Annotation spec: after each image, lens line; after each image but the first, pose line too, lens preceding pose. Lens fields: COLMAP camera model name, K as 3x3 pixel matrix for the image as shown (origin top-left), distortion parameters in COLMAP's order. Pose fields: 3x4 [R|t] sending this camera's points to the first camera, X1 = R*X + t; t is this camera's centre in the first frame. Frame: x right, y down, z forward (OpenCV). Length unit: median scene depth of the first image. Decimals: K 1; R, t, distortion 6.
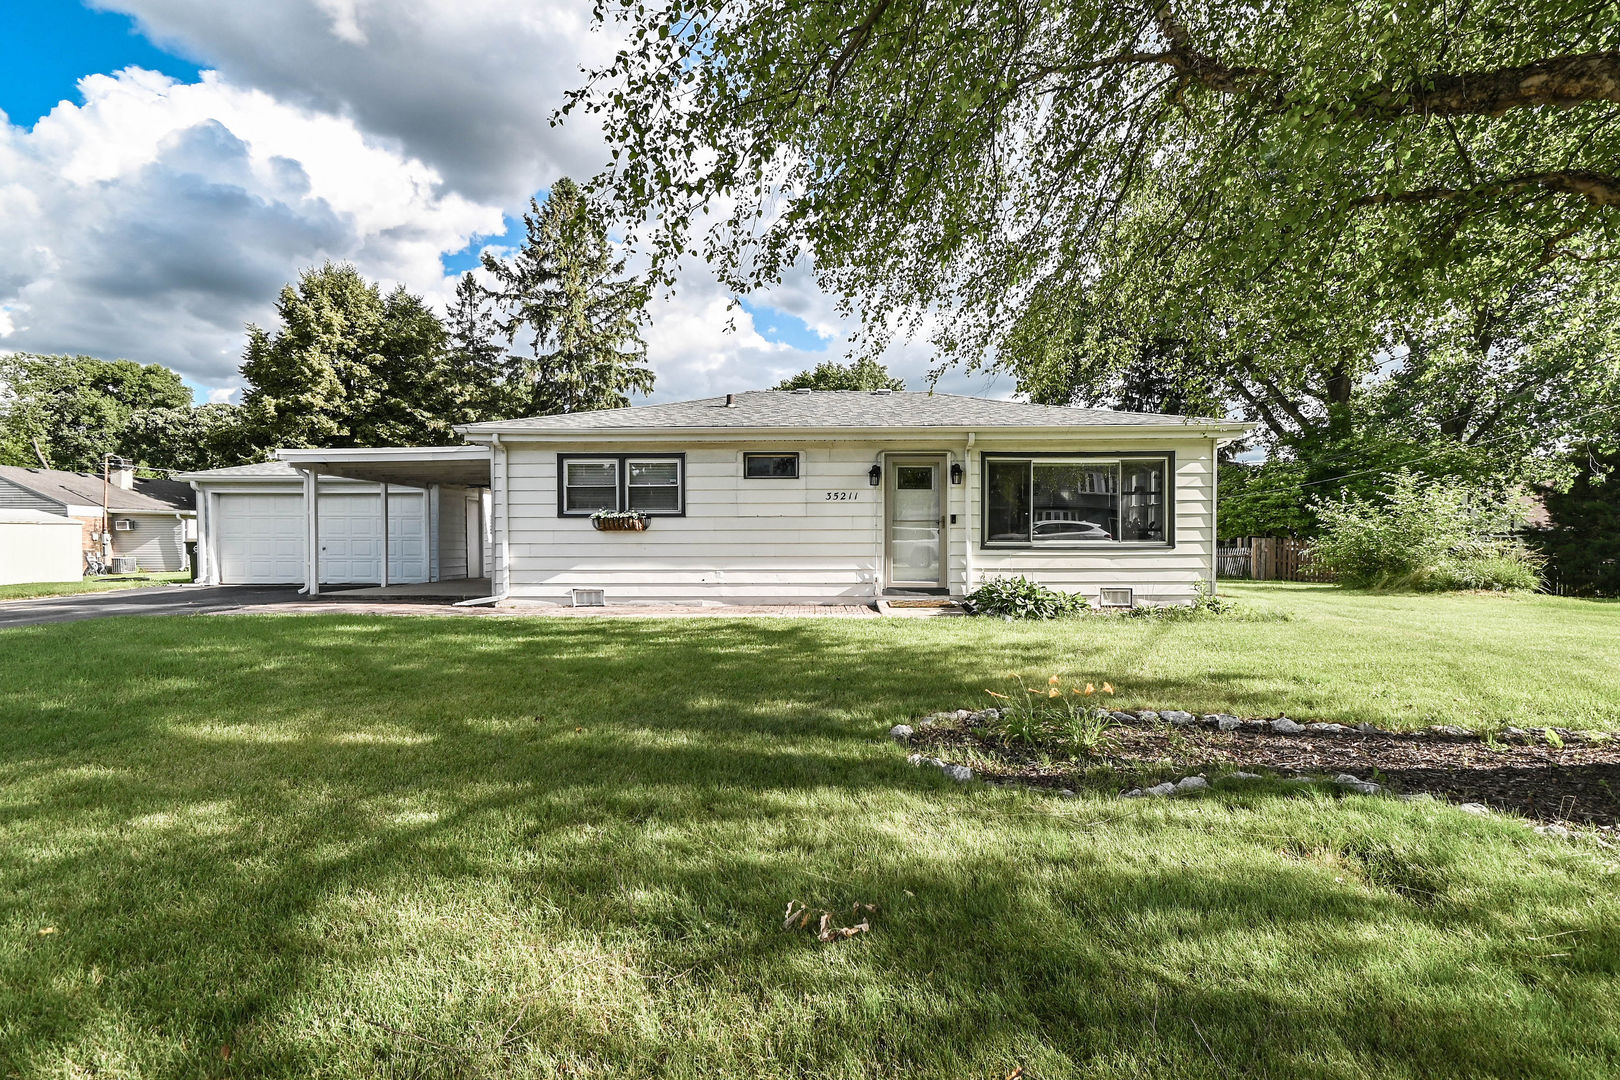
lens RADIAL K [[709.6, 0, 810.0], [0, 709.6, 540.0], [0, 0, 1]] dist [-0.001637, 0.000119]
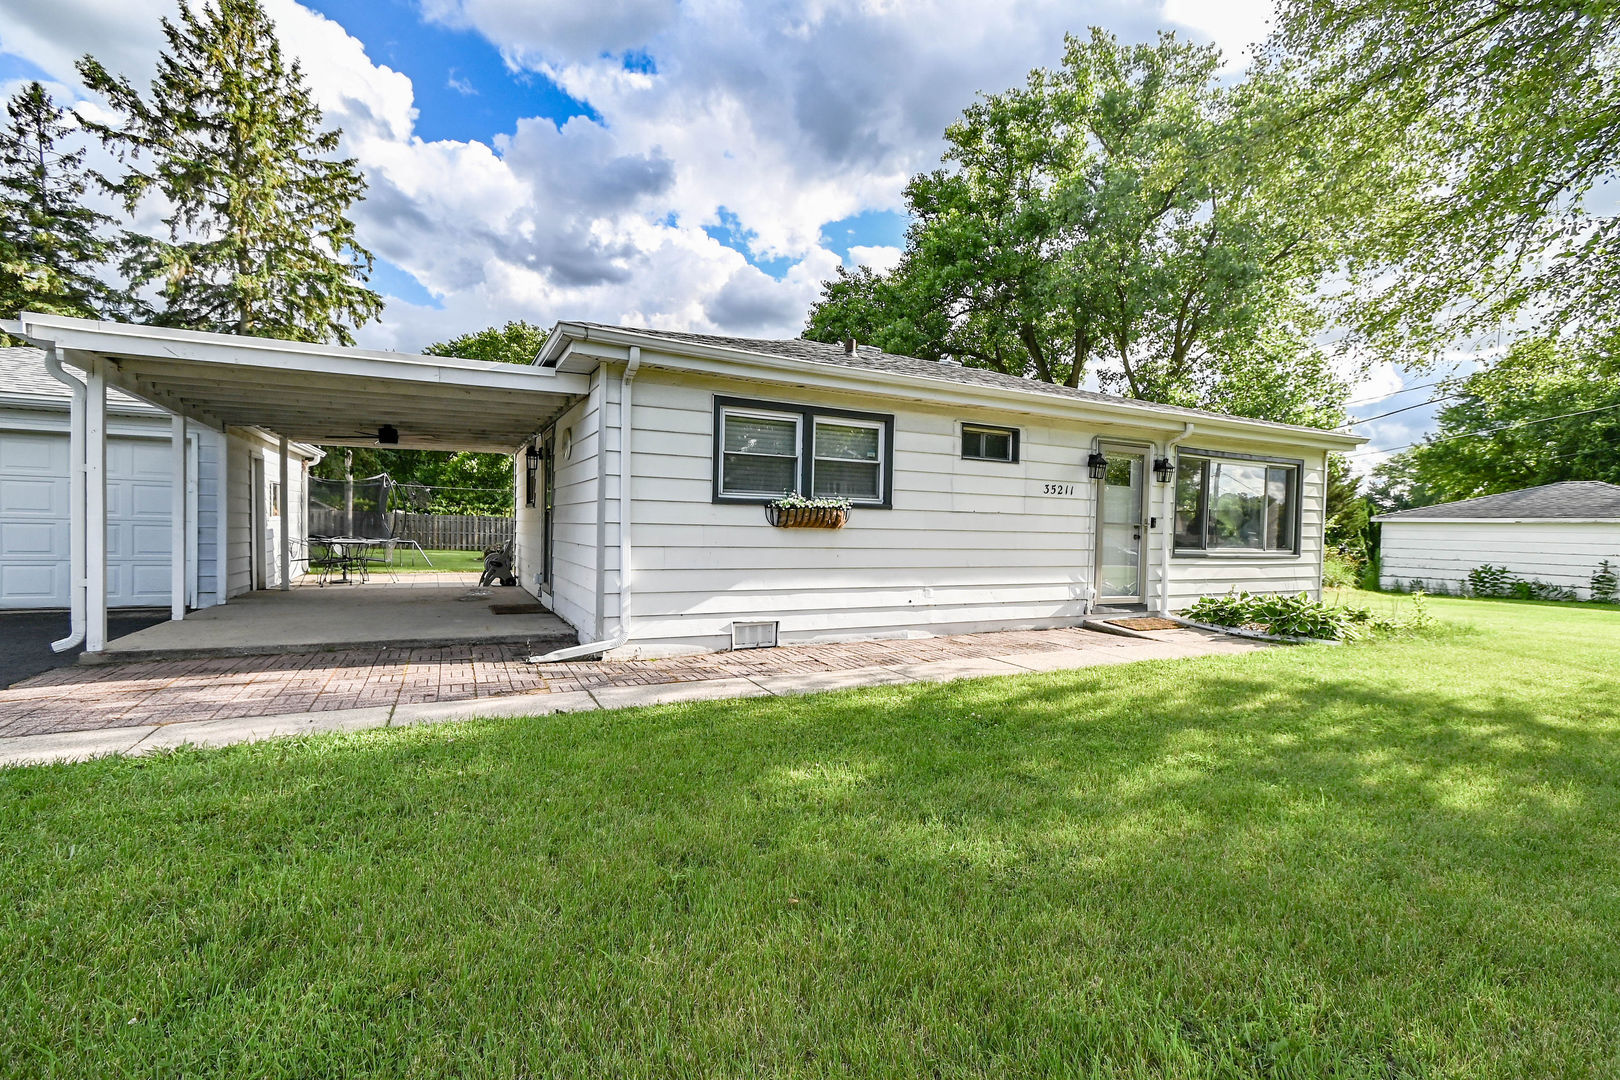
lens RADIAL K [[712.9, 0, 810.0], [0, 712.9, 540.0], [0, 0, 1]] dist [-0.001842, -0.000711]
pose [[0.883287, 0.013589, 0.468635, -0.213383], [-0.022995, 0.999633, 0.014354, -0.004237], [-0.468268, -0.023455, 0.883275, 0.163299]]
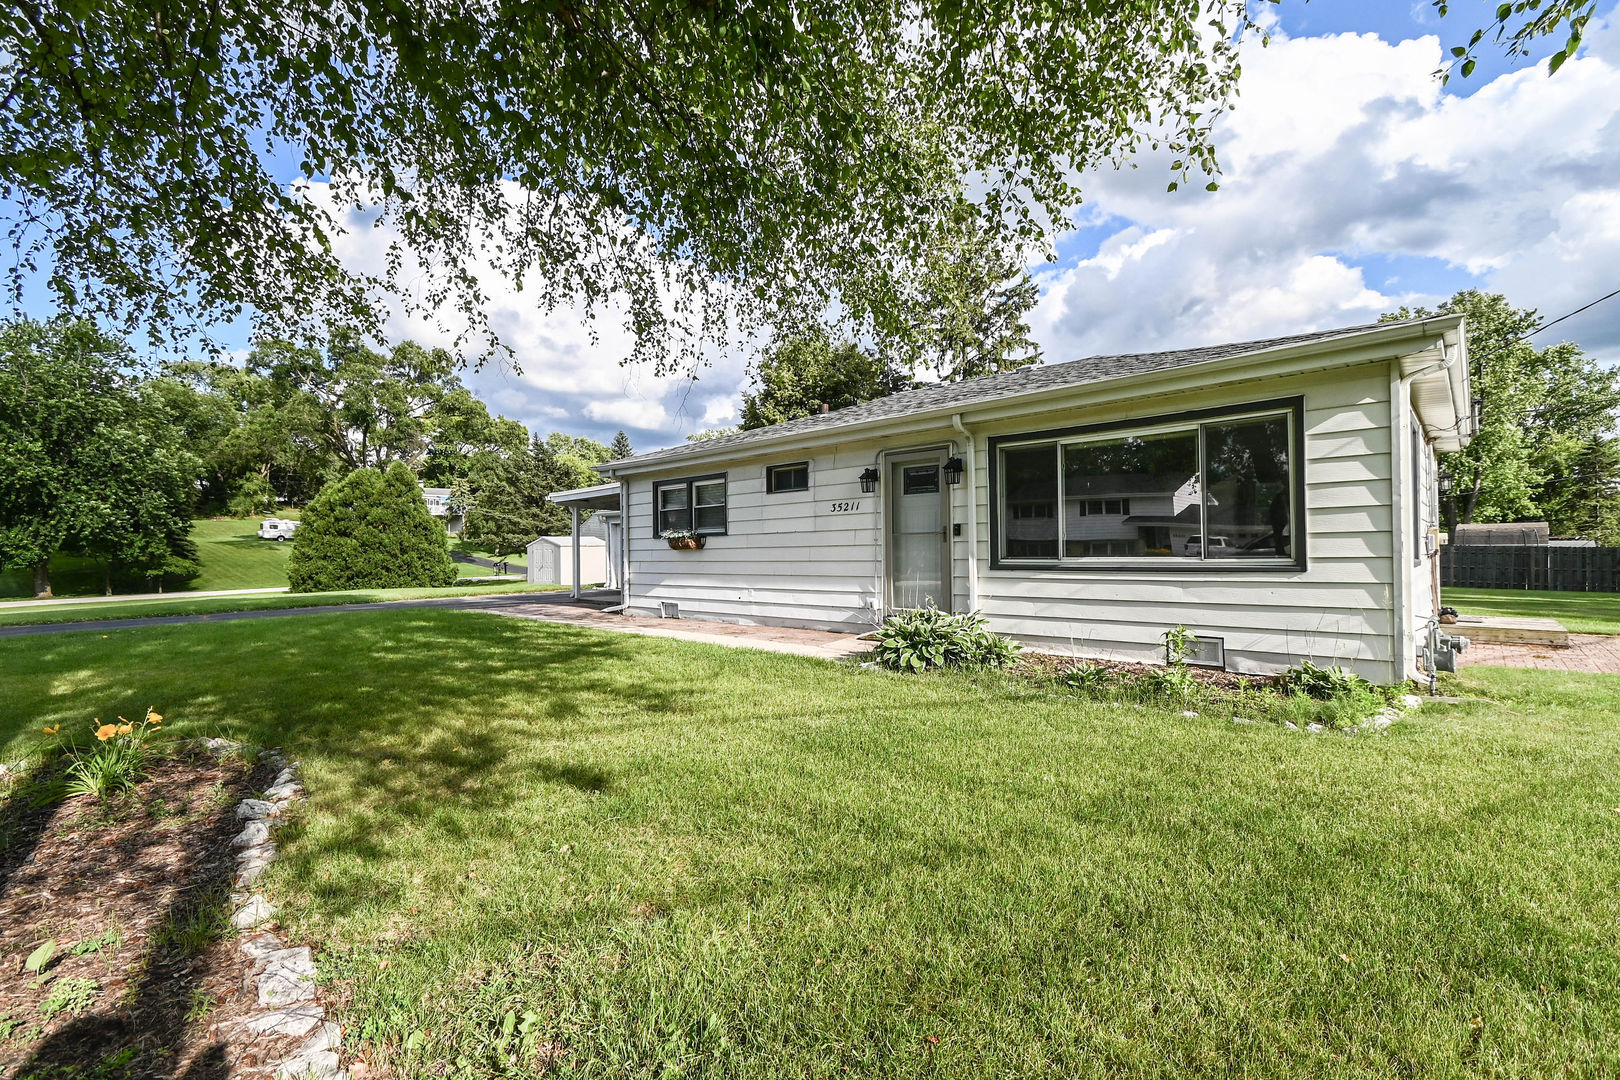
lens RADIAL K [[712.9, 0, 810.0], [0, 712.9, 540.0], [0, 0, 1]] dist [-0.001842, -0.000711]
pose [[0.737639, -0.019064, -0.674926, 0.226683], [0.008525, 0.999785, -0.018922, -0.001940], [0.675141, 0.008204, 0.737643, 0.124067]]
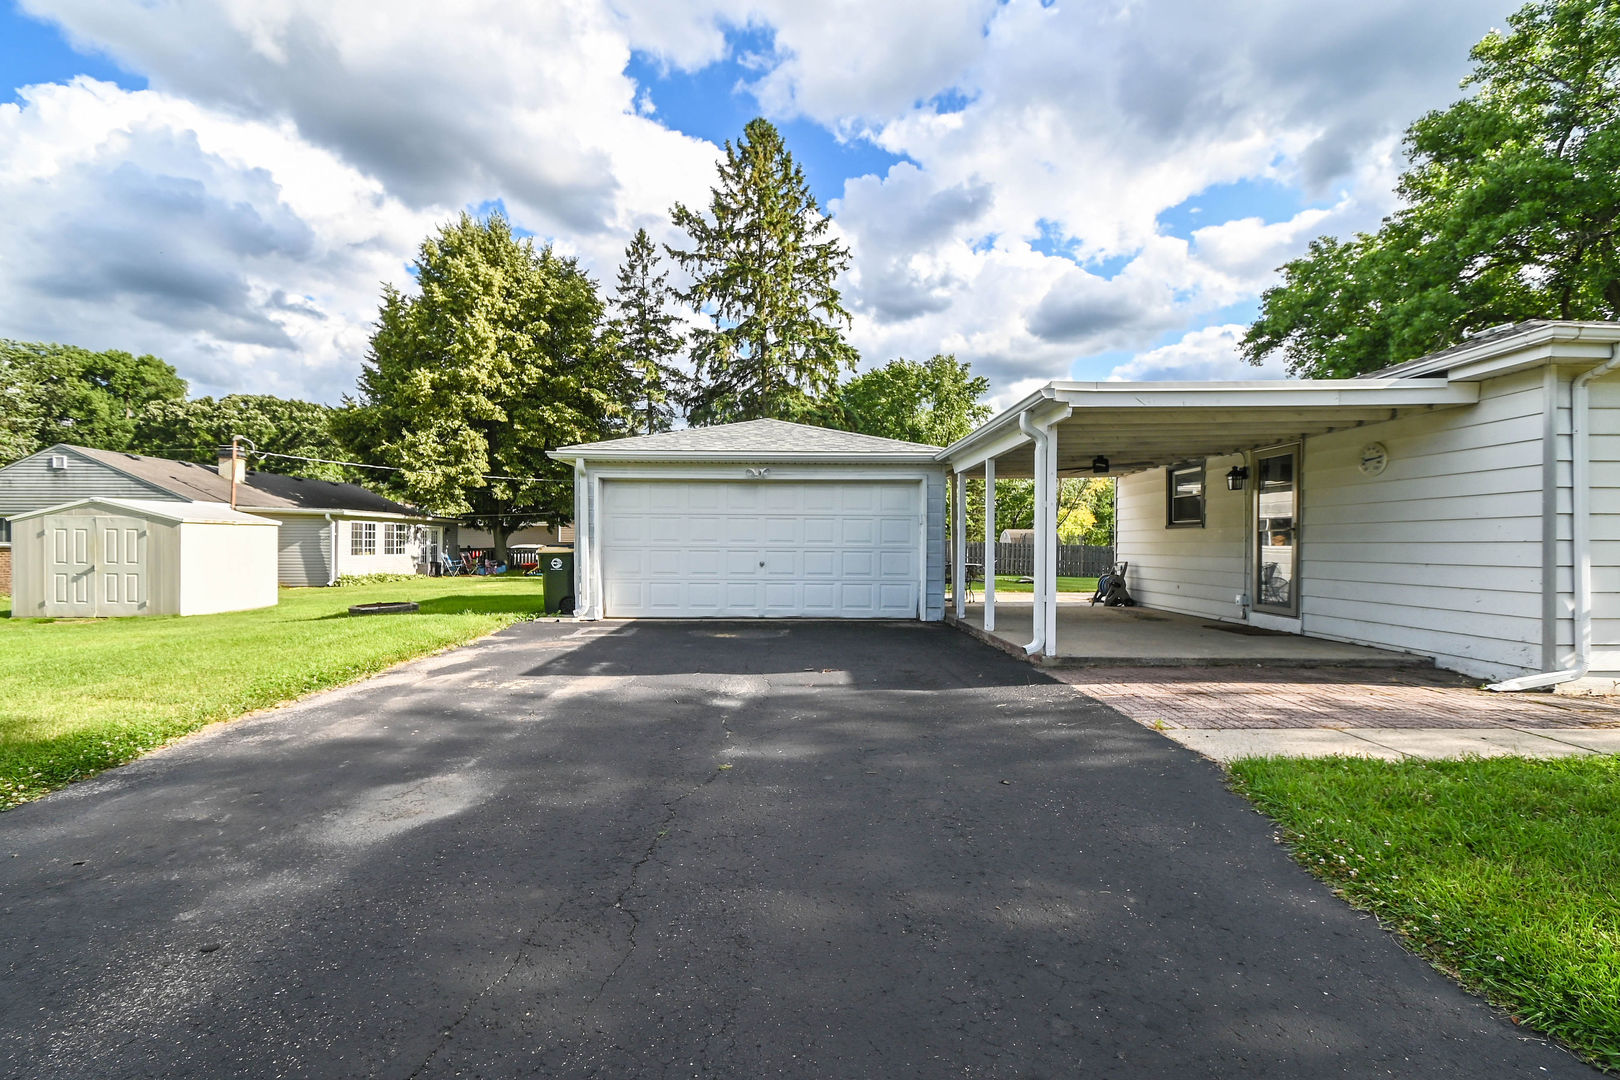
lens RADIAL K [[702.8, 0, 819.7], [0, 702.8, 539.8], [0, 0, 1]] dist [0.004762, -0.000397]
pose [[0.999337, 0.001495, 0.036376, -0.372373], [-0.001292, 0.999983, -0.005615, -0.003762], [-0.036384, 0.005564, 0.999322, 0.196365]]
